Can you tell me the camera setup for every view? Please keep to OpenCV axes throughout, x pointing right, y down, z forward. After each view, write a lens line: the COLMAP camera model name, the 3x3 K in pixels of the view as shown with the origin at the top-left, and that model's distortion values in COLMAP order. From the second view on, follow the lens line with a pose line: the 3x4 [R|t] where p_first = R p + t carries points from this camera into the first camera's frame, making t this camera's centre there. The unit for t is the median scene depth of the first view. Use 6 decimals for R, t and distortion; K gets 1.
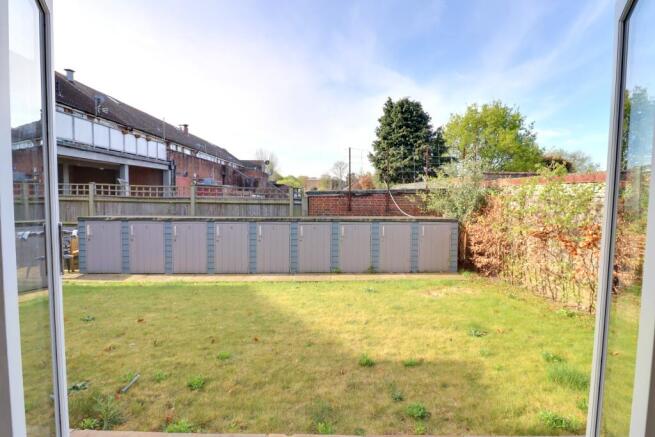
lens RADIAL K [[335.2, 0, 336.0], [0, 335.2, 212.2], [0, 0, 1]] dist [0.000671, -0.009794]
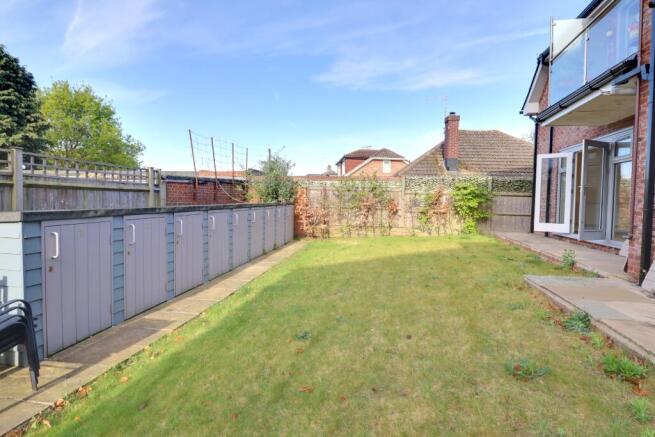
lens RADIAL K [[335.2, 0, 336.0], [0, 335.2, 212.2], [0, 0, 1]] dist [0.000671, -0.009794]
pose [[0.213867, -0.047268, 0.975719, -0.780055], [0.041291, 0.998373, 0.039315, 0.011030], [-0.975990, 0.031880, 0.215471, 0.435769]]
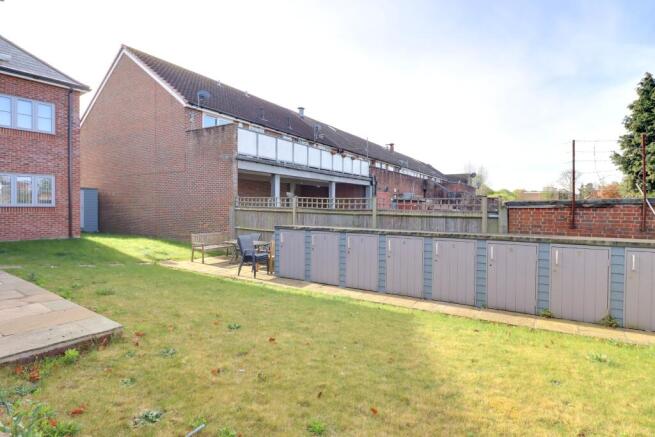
lens RADIAL K [[335.2, 0, 336.0], [0, 335.2, 212.2], [0, 0, 1]] dist [0.000671, -0.009794]
pose [[0.825516, 0.005573, -0.564351, 0.026236], [-0.031979, 0.998807, -0.036916, 0.003397], [0.563472, 0.048522, 0.824709, 0.134876]]
